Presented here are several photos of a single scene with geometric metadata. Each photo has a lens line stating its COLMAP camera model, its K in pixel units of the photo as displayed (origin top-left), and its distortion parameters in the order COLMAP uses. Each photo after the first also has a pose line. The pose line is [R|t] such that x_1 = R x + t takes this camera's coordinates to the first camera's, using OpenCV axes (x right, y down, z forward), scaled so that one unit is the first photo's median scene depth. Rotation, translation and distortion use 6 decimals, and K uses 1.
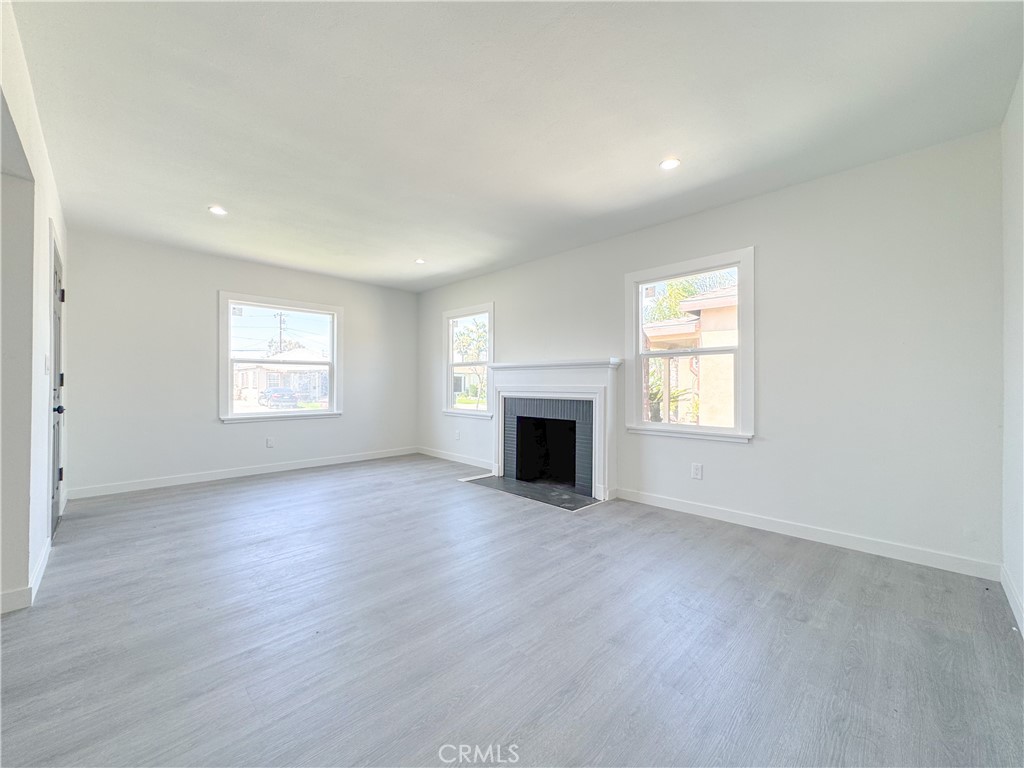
lens RADIAL K [[410.4, 0, 513.6], [0, 410.4, 383.7], [0, 0, 1]] dist [-0.001839, -0.000158]
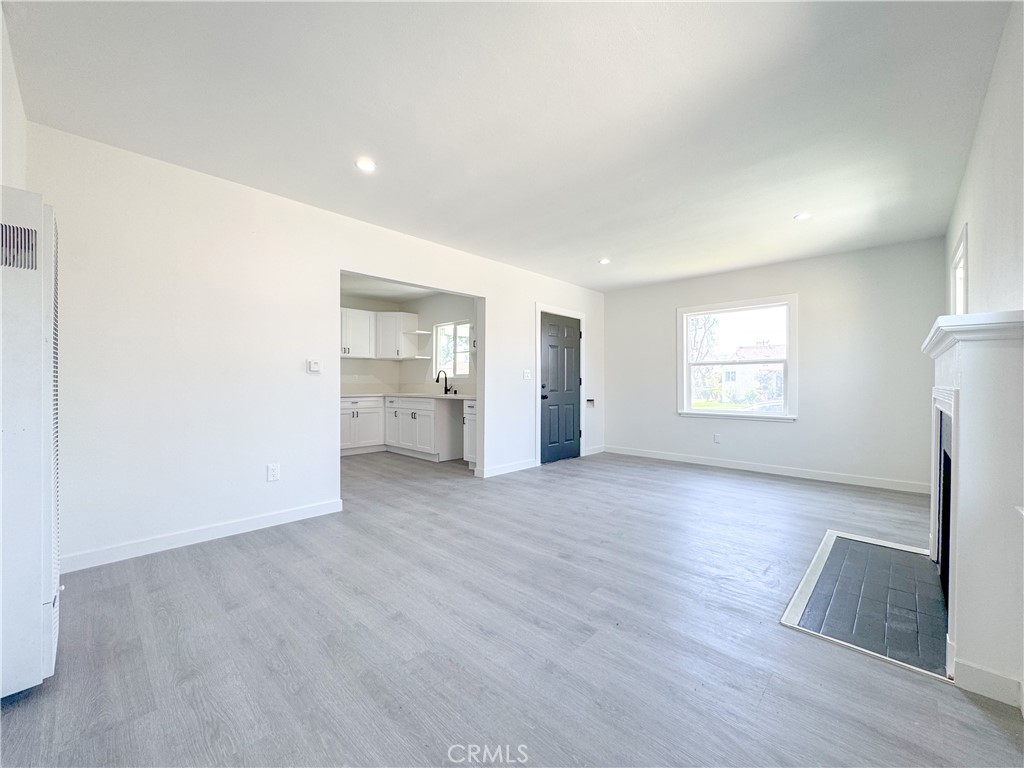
lens RADIAL K [[410.4, 0, 513.6], [0, 410.4, 383.7], [0, 0, 1]] dist [-0.001839, -0.000158]
pose [[0.019298, -0.002204, -0.999811, 0.614177], [-0.000194, 0.999998, -0.002208, 0.002664], [0.999814, 0.000237, 0.019298, 0.583260]]
